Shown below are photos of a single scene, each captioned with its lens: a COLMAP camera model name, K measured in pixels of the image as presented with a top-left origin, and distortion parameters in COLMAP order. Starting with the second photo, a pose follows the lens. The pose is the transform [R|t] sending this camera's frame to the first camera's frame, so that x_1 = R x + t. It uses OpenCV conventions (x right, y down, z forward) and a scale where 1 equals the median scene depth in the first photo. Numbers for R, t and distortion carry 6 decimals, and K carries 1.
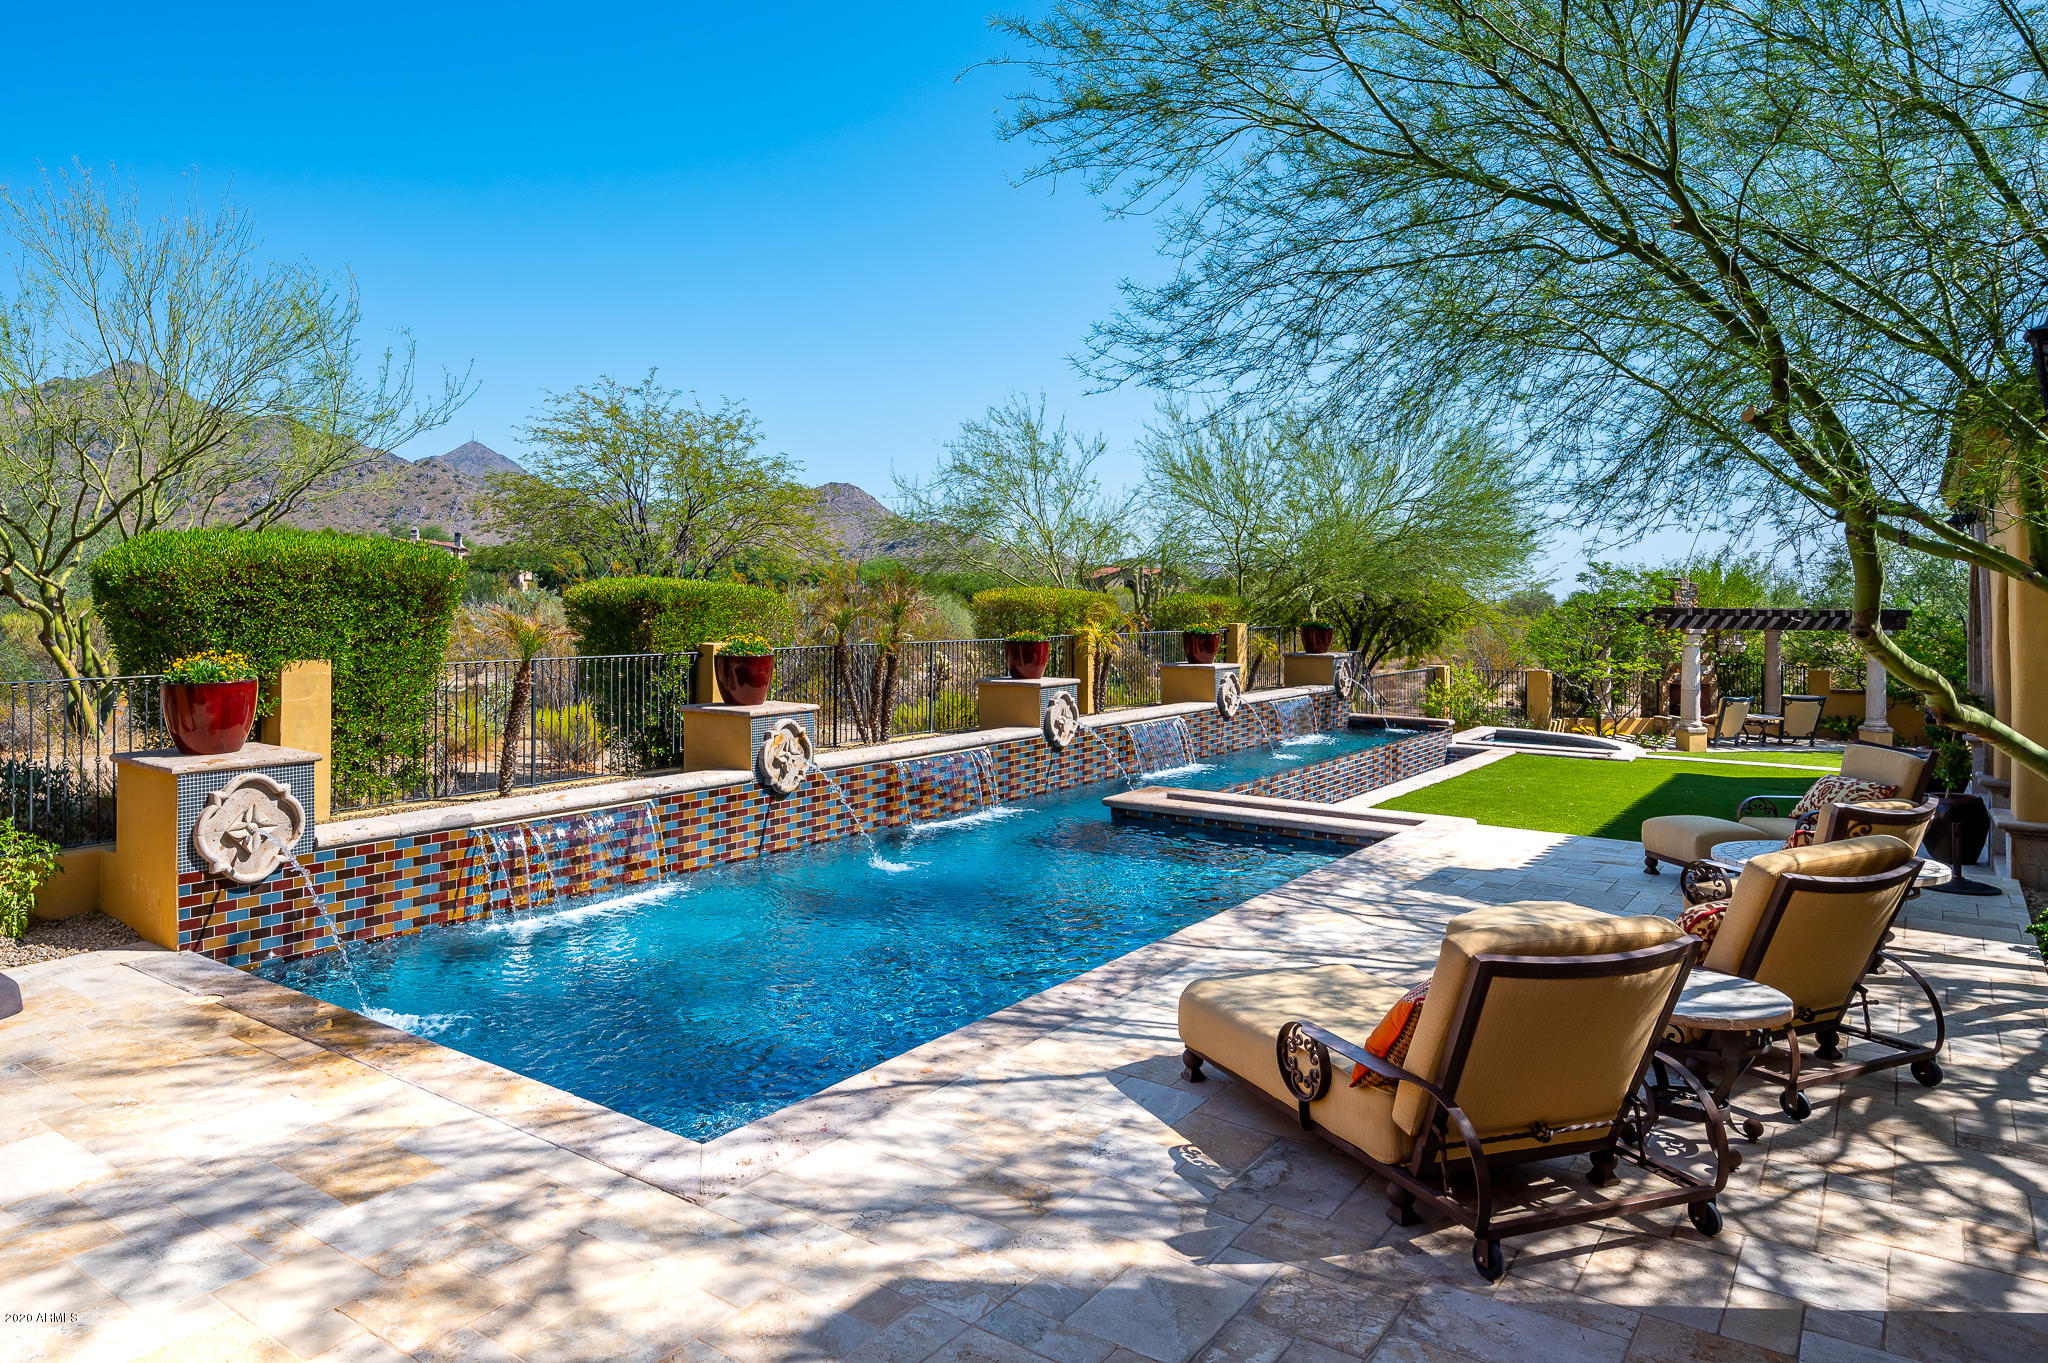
lens RADIAL K [[1147.5, 0, 1025.7], [0, 1147.5, 674.8], [0, 0, 1]] dist [-0.006845, 0.000968]
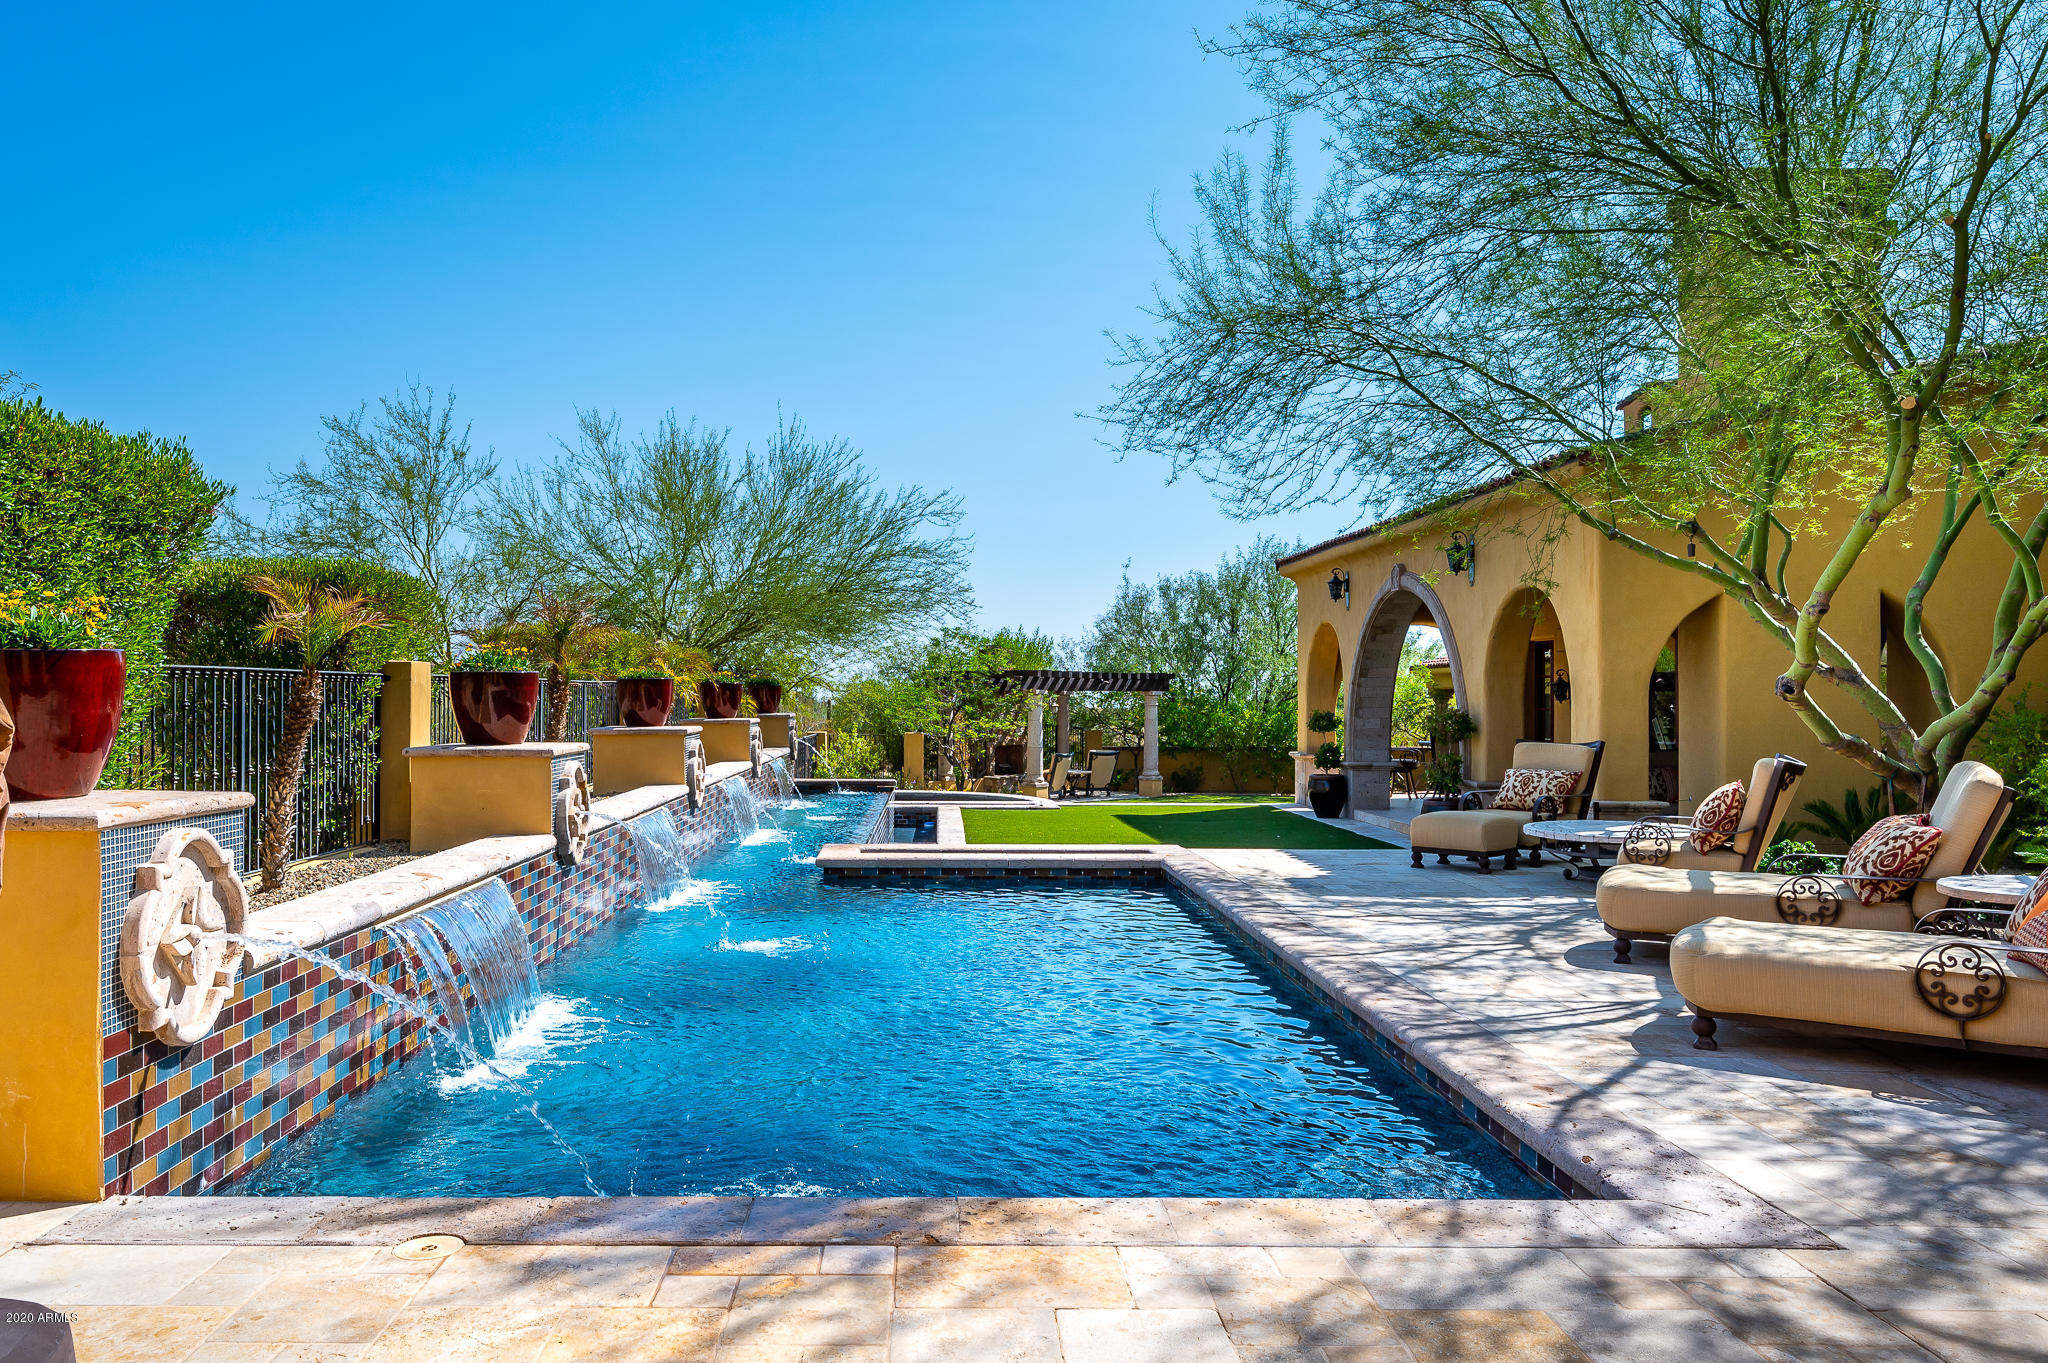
lens RADIAL K [[1251.9, 0, 1022.0], [0, 1251.9, 682.7], [0, 0, 1]] dist [0.000731, 0.001321]
pose [[0.845901, -0.011552, 0.533215, -0.914386], [0.041525, 0.998157, -0.044250, 0.084344], [-0.531721, 0.059573, 0.844822, 0.444183]]
